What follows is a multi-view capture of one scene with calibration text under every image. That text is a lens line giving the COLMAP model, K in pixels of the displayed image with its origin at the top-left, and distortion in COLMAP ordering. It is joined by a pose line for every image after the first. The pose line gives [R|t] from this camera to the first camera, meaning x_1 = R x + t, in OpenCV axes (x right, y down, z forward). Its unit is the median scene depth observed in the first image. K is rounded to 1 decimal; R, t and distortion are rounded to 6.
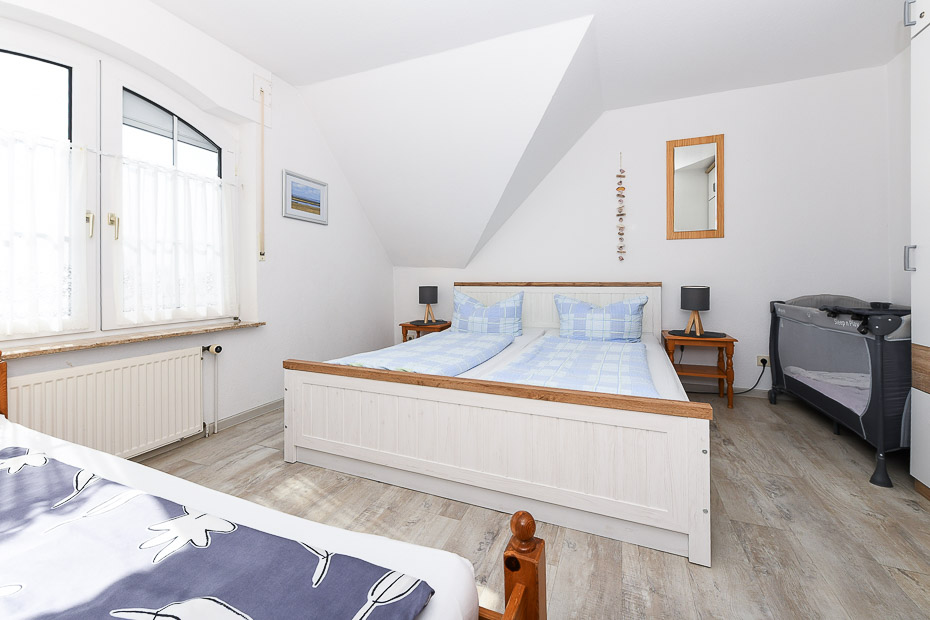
lens RADIAL K [[381.8, 0, 474.1], [0, 381.8, 275.4], [0, 0, 1]] dist [0.003078, -0.003112]
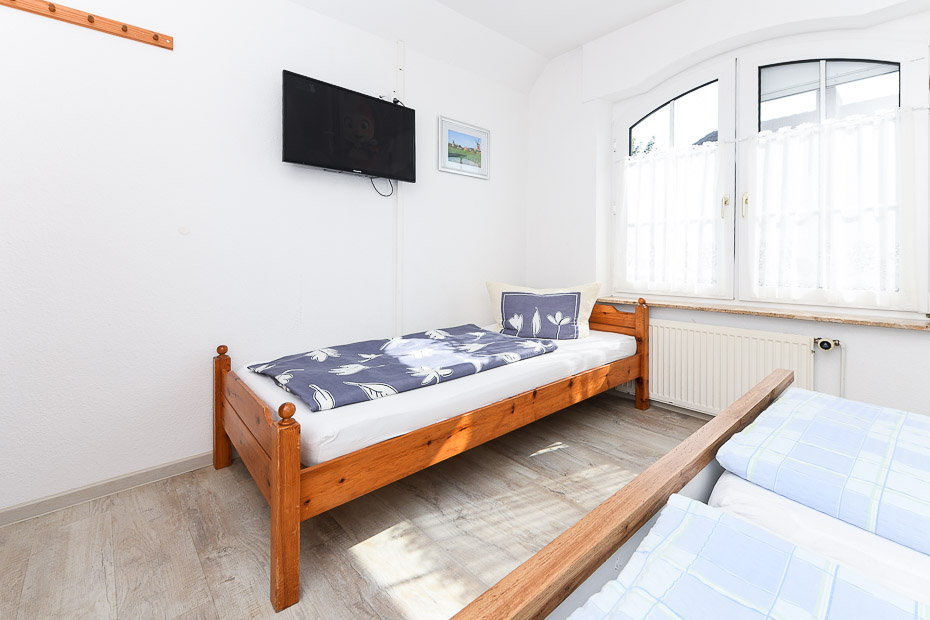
lens RADIAL K [[408.7, 0, 458.5], [0, 408.7, 261.3], [0, 0, 1]] dist [0.000248, 0.000234]
pose [[-0.463509, 0.014855, -0.885968, 0.330148], [0.006383, 0.999889, 0.013426, 0.006617], [0.886069, 0.000569, -0.463552, 0.598610]]
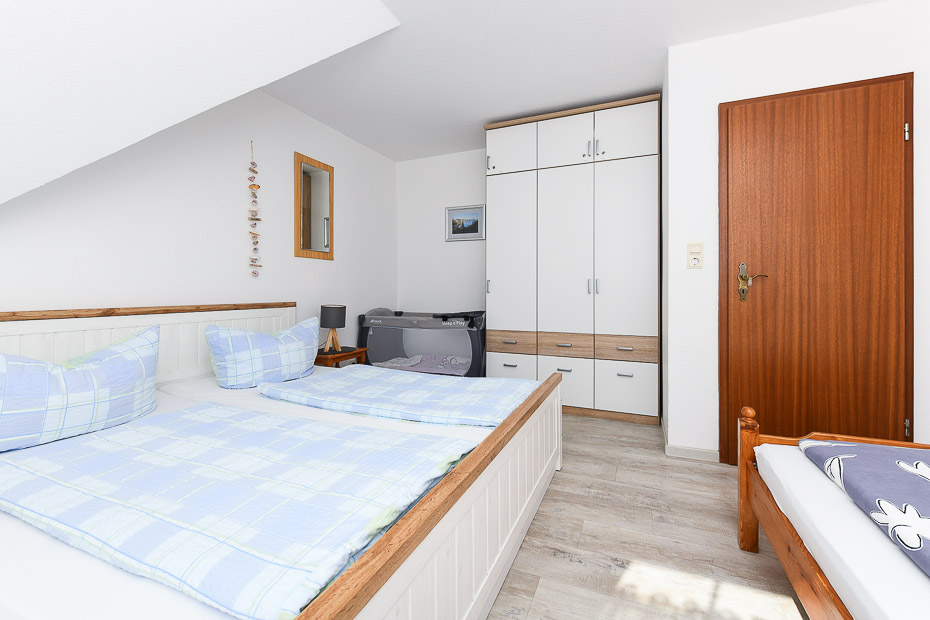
lens RADIAL K [[381.8, 0, 490.1], [0, 381.8, 292.5], [0, 0, 1]] dist [0.003078, -0.003112]
pose [[-0.008137, 0.000918, 0.999966, -0.511343], [0.000392, 1.000000, -0.000915, -0.004966], [-0.999967, 0.000385, -0.008138, 0.629883]]
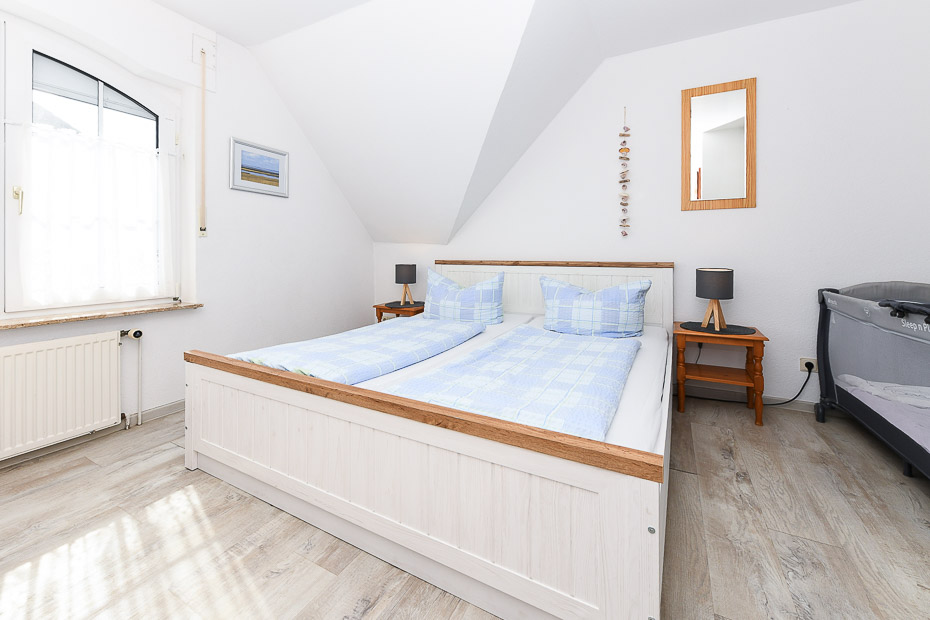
lens RADIAL K [[381.8, 0, 464.6], [0, 381.8, 255.5], [0, 0, 1]] dist [0.003078, -0.003112]
pose [[0.992344, 0.004678, -0.123413, 0.173812], [-0.003427, 0.999941, 0.010350, -0.005324], [0.123454, -0.009848, 0.992301, 0.156031]]
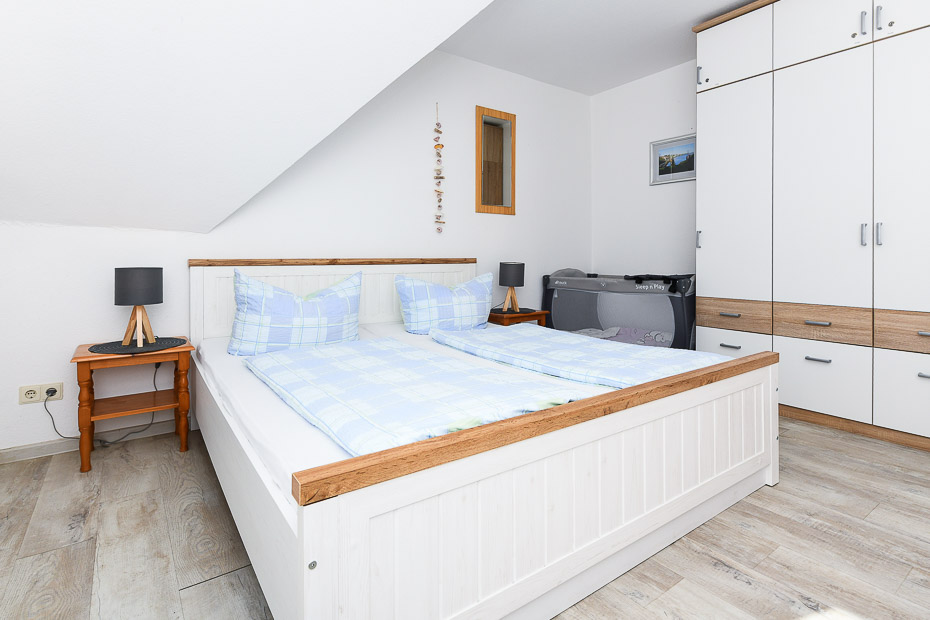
lens RADIAL K [[475.2, 0, 463.8], [0, 475.2, 264.1], [0, 0, 1]] dist [-0.001728, -0.003840]
pose [[0.533524, -0.005271, 0.845769, -0.564406], [-0.002038, 0.999970, 0.007517, 0.026502], [-0.845783, -0.005734, 0.533497, 0.493291]]
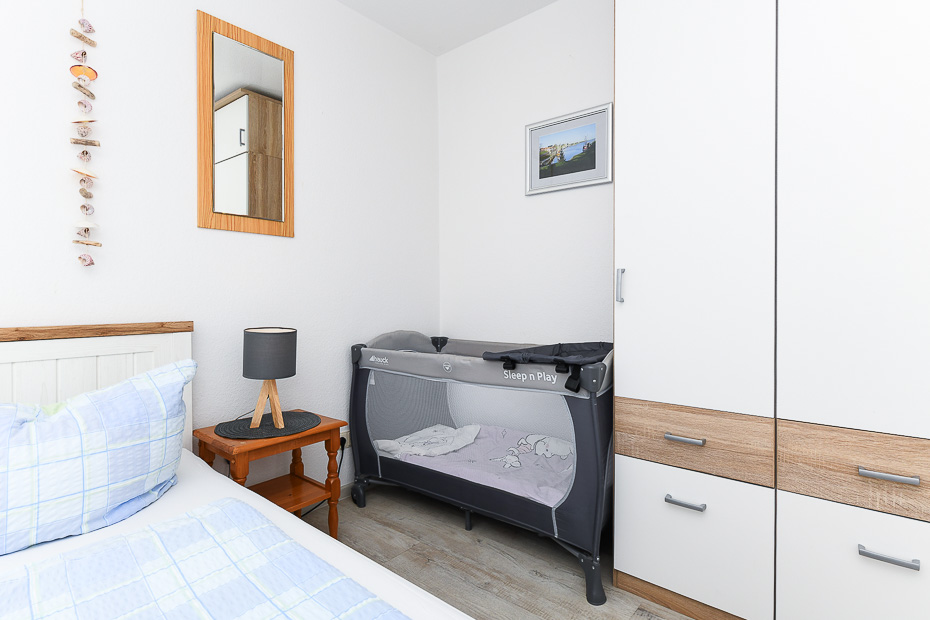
lens RADIAL K [[479.7, 0, 441.4], [0, 479.7, 299.5], [0, 0, 1]] dist [0.007372, -0.000651]
pose [[0.339644, 0.002899, 0.940550, 0.077568], [-0.002052, 0.999995, -0.002341, -0.008090], [-0.940552, -0.001135, 0.339648, 0.633000]]
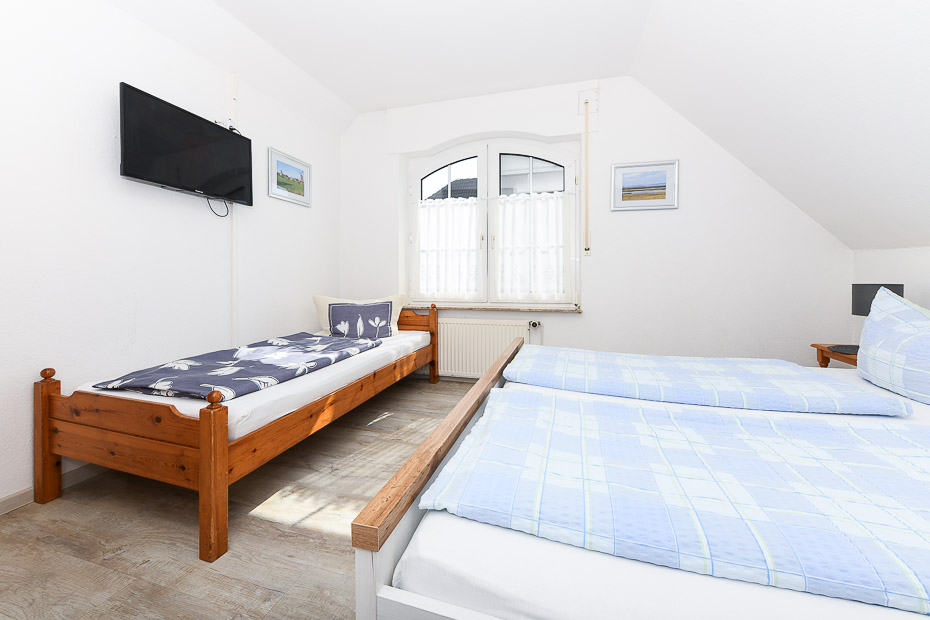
lens RADIAL K [[381.8, 0, 445.9], [0, 381.8, 281.0], [0, 0, 1]] dist [0.003078, -0.003112]
pose [[0.054249, 0.014118, -0.998428, 0.521418], [0.007665, 0.999865, 0.014555, 0.015833], [0.998498, -0.008443, 0.054133, 0.512942]]
